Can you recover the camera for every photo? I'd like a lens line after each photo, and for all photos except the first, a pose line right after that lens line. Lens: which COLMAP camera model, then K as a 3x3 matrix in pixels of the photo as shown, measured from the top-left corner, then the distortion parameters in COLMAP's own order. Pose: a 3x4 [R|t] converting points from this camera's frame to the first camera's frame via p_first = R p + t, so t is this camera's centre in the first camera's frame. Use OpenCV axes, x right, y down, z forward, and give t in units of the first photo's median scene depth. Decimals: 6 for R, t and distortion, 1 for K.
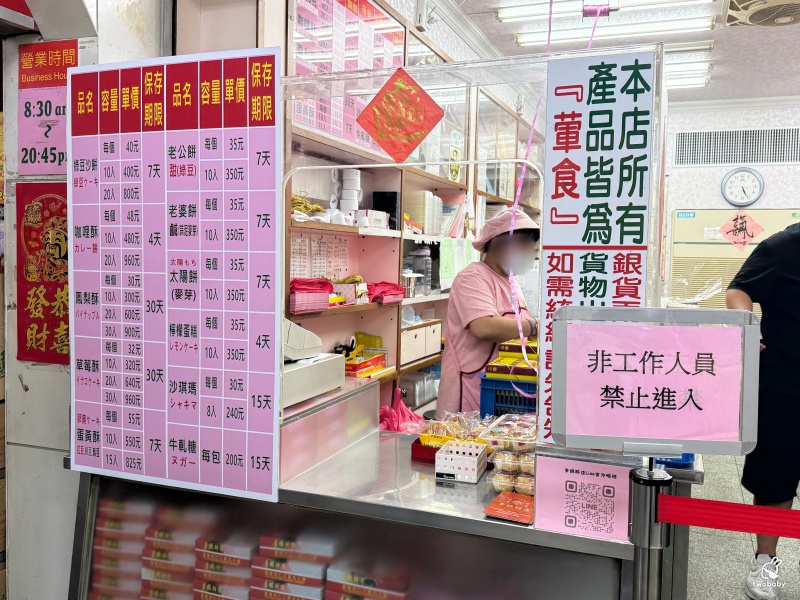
lens RADIAL K [[711.2, 0, 400.8], [0, 711.2, 296.2], [0, 0, 1]] dist [0.132261, -0.255003]
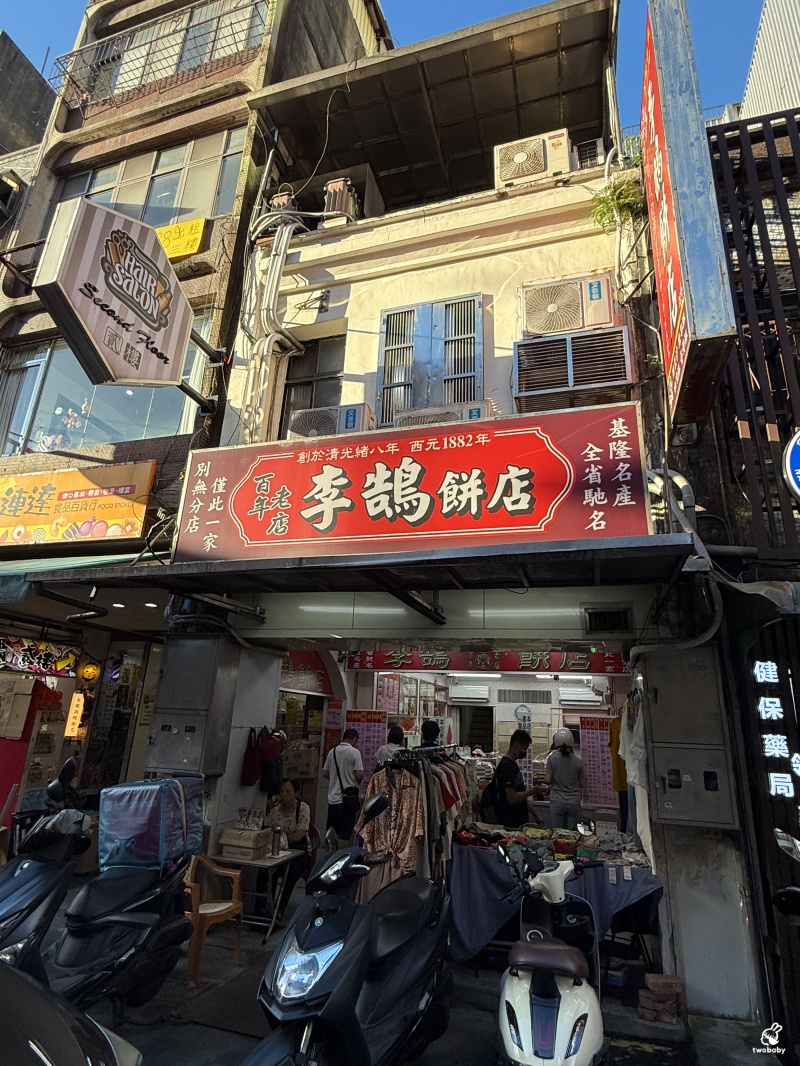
lens RADIAL K [[577.5, 0, 402.1], [0, 577.5, 531.9], [0, 0, 1]] dist [-0.001303, -0.001576]
pose [[0.996321, 0.045866, 0.072390, -0.437157], [-0.015876, 0.928883, -0.370034, 0.056098], [-0.084214, 0.367523, 0.926194, -3.830694]]
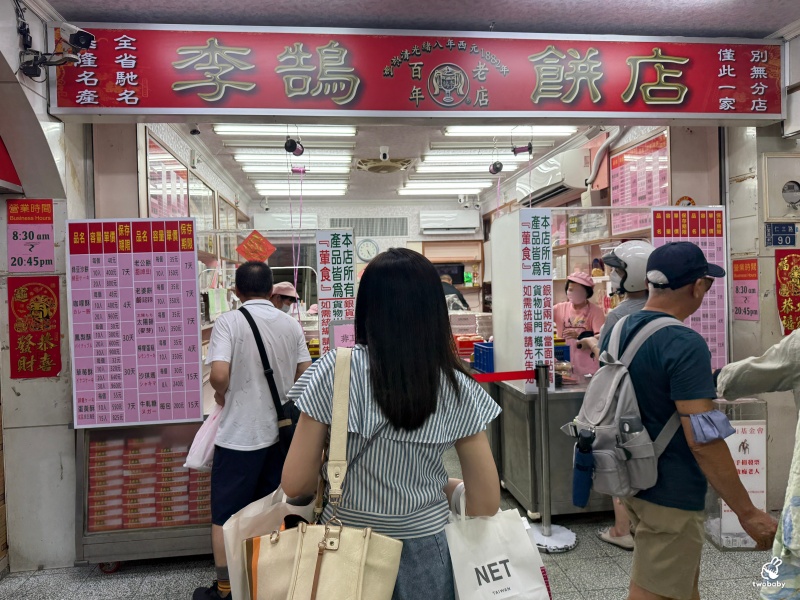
lens RADIAL K [[573.1, 0, 397.2], [0, 573.1, 295.4], [0, 0, 1]] dist [0.021501, -0.047587]
pose [[0.875082, -0.053991, 0.480953, -0.458592], [0.076000, 0.996759, -0.026386, -0.004798], [-0.477970, 0.059642, 0.876349, -0.811623]]
